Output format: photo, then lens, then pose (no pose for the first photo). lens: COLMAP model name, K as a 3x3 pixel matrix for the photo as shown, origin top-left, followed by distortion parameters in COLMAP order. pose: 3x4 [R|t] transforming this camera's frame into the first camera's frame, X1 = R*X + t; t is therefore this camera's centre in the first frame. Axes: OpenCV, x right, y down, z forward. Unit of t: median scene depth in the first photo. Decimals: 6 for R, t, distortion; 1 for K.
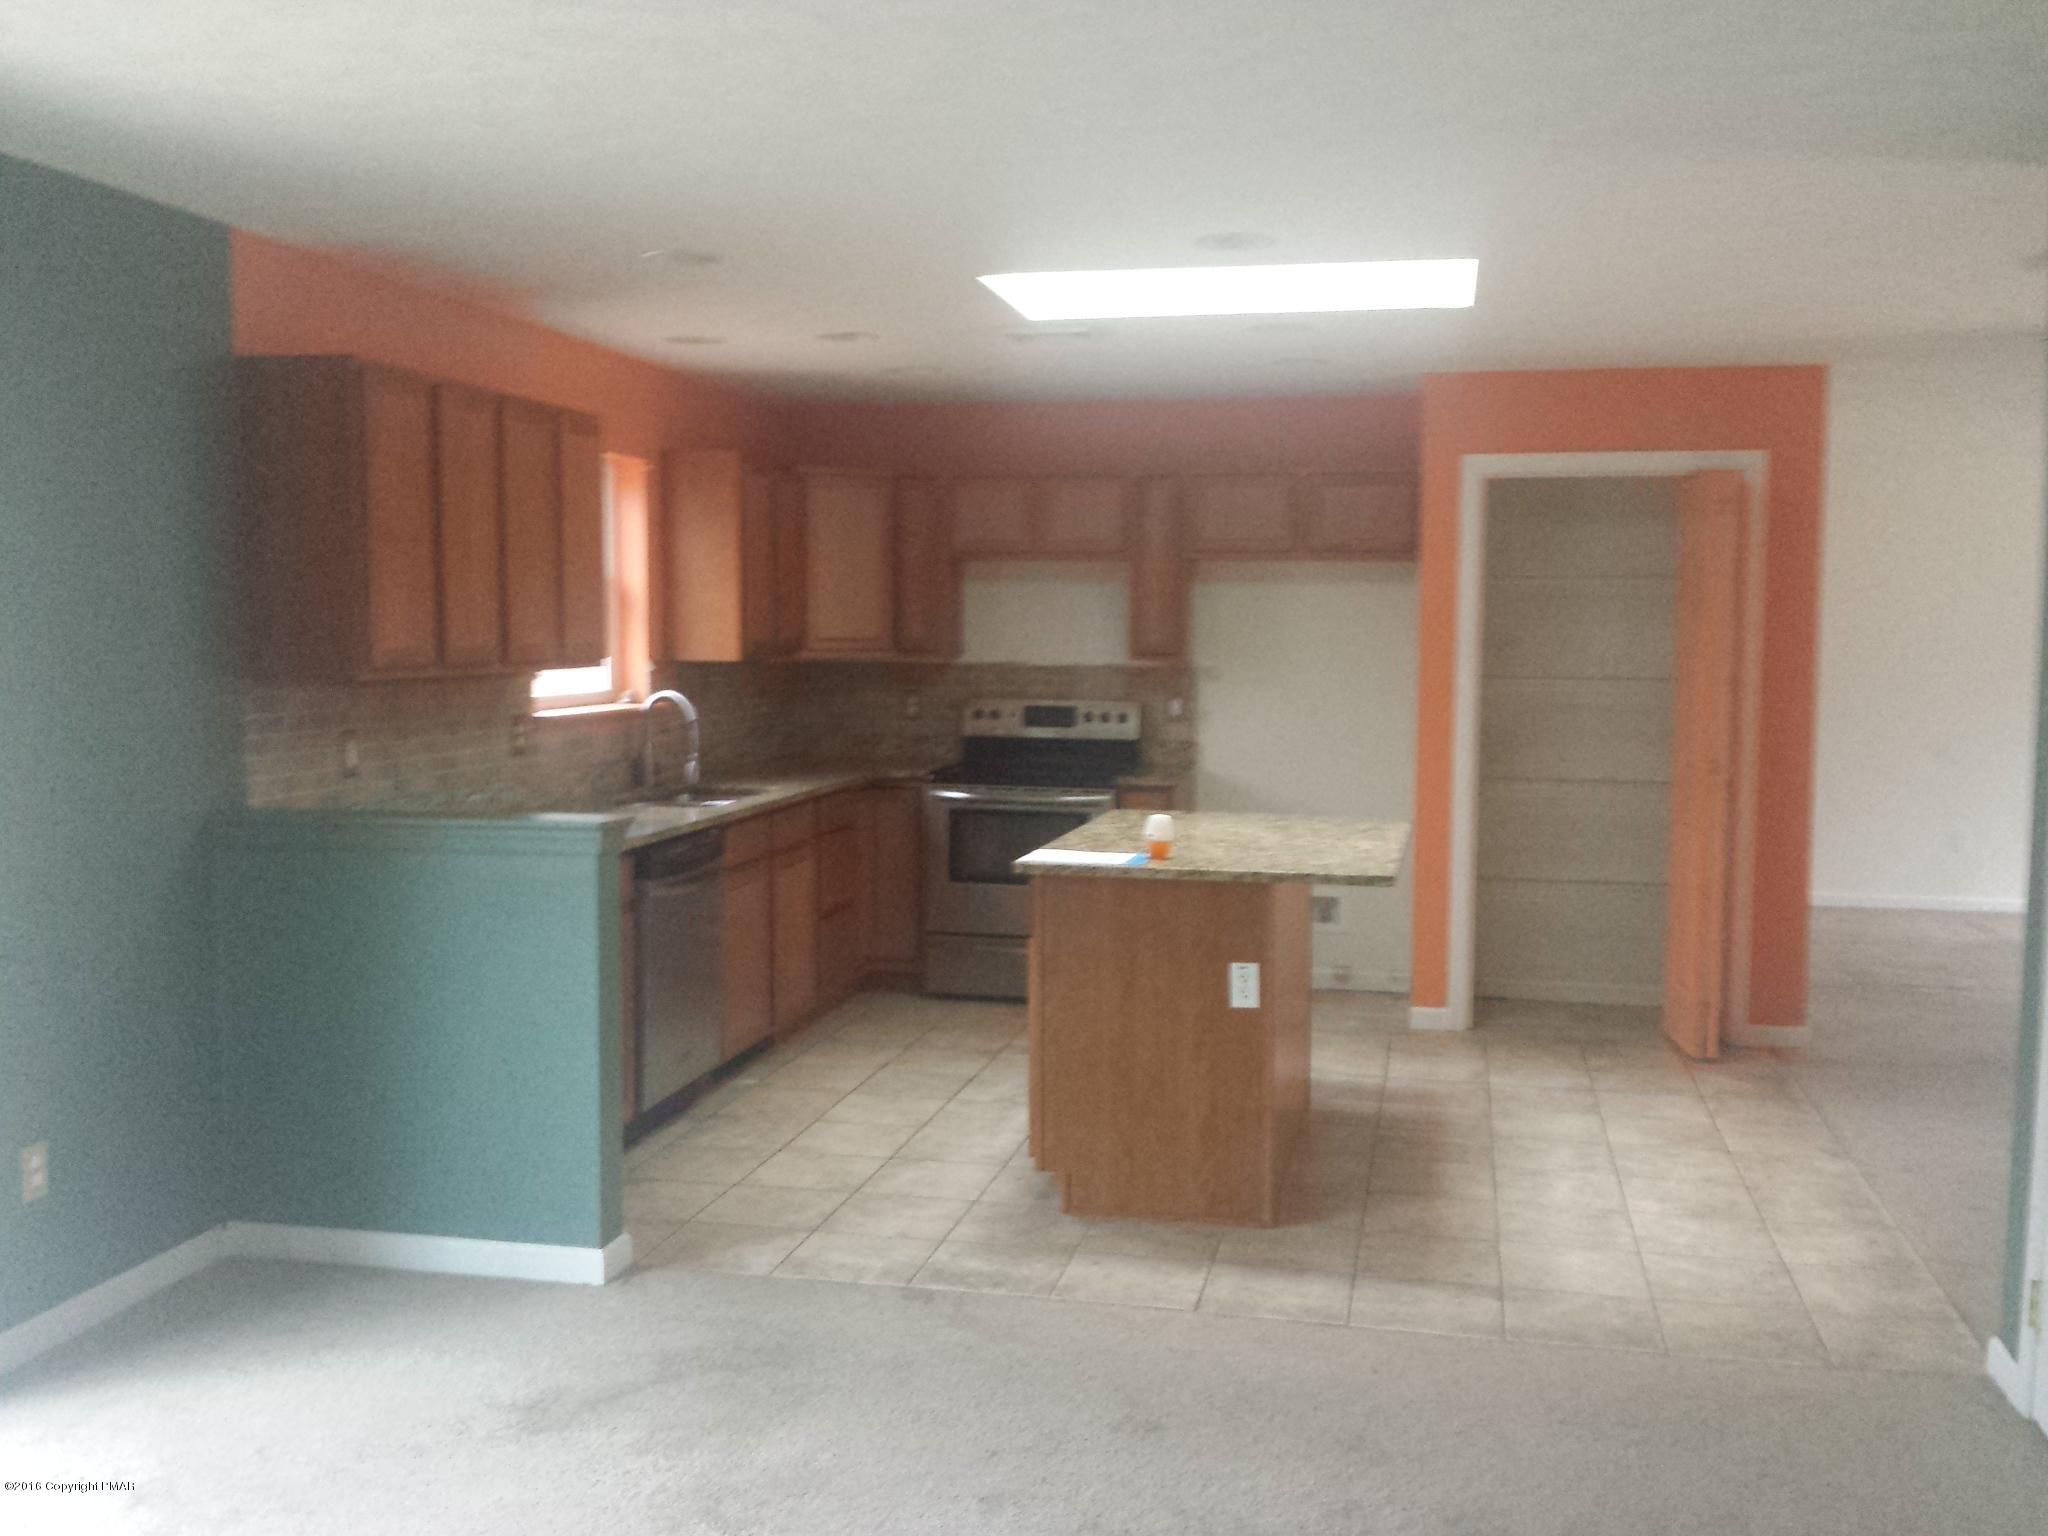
lens RADIAL K [[1854.3, 0, 1024.0], [0, 1854.3, 768.0], [0, 0, 1]] dist [-0.001205, -0.000106]
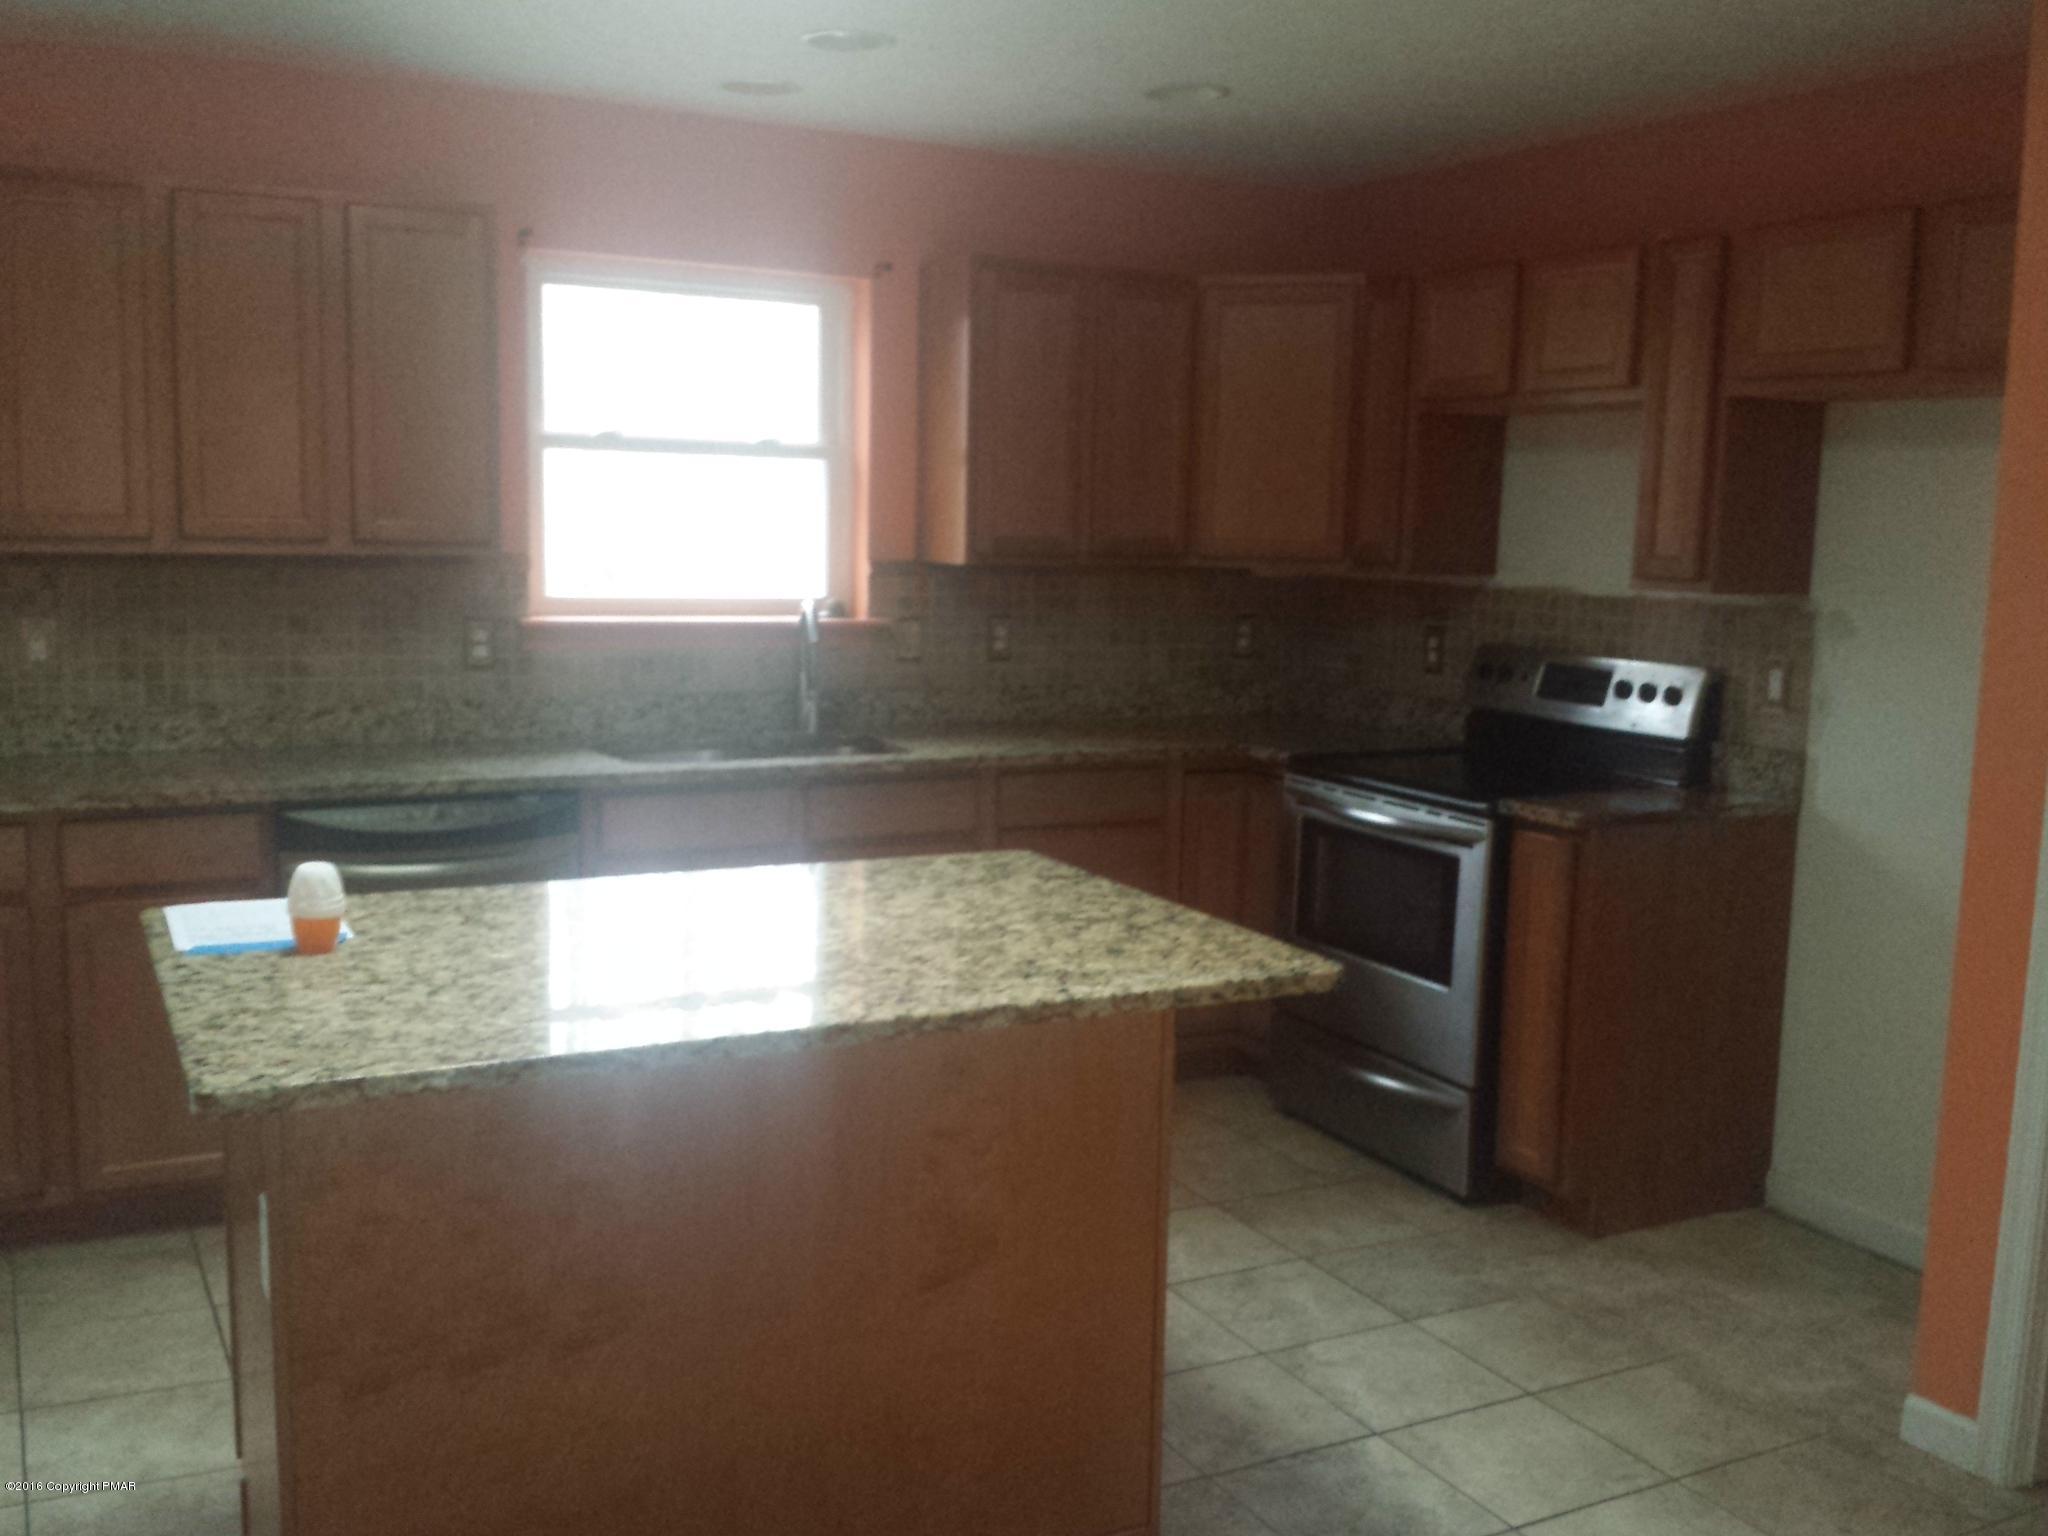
lens RADIAL K [[1873.7, 0, 1025.5], [0, 1873.7, 808.1], [0, 0, 1]] dist [0.001844, -0.001744]
pose [[0.655242, 0.125717, -0.744885, 0.344322], [-0.080308, 0.992060, 0.096790, -0.032214], [0.751138, -0.003601, 0.660135, 0.488116]]
